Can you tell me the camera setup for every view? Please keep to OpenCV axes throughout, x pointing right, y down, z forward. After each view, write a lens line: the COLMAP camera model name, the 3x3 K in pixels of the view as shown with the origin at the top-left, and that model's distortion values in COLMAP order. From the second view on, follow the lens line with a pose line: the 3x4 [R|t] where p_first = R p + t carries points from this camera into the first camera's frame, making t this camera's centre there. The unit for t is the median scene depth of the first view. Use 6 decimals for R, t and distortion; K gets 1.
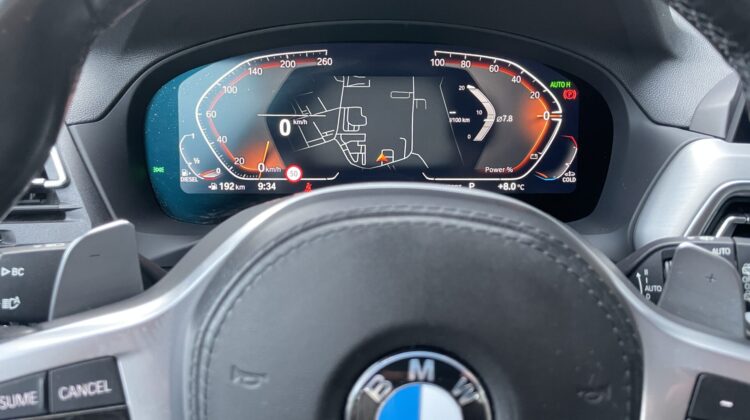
lens RADIAL K [[600.0, 0, 375.0], [0, 600.0, 210.0], [0, 0, 1]] dist [0.030213, -0.006645]
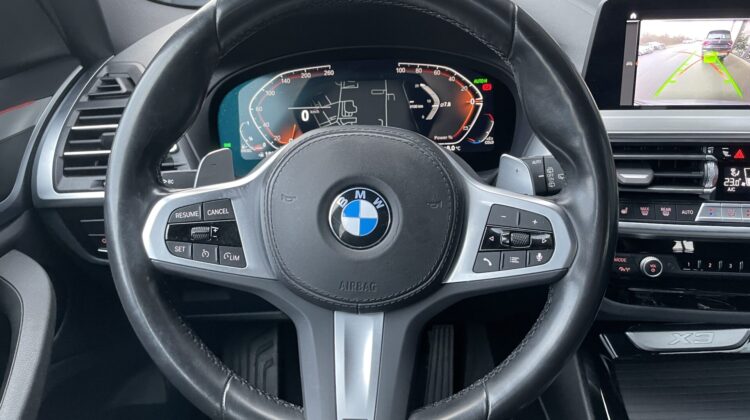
lens RADIAL K [[600.0, 0, 375.0], [0, 600.0, 210.0], [0, 0, 1]] dist [0.030213, -0.006645]
pose [[0.998218, -0.032331, -0.050159, 0.103799], [0.030678, 0.998972, -0.033379, 0.168335], [0.051186, 0.031780, 0.998183, -0.555957]]
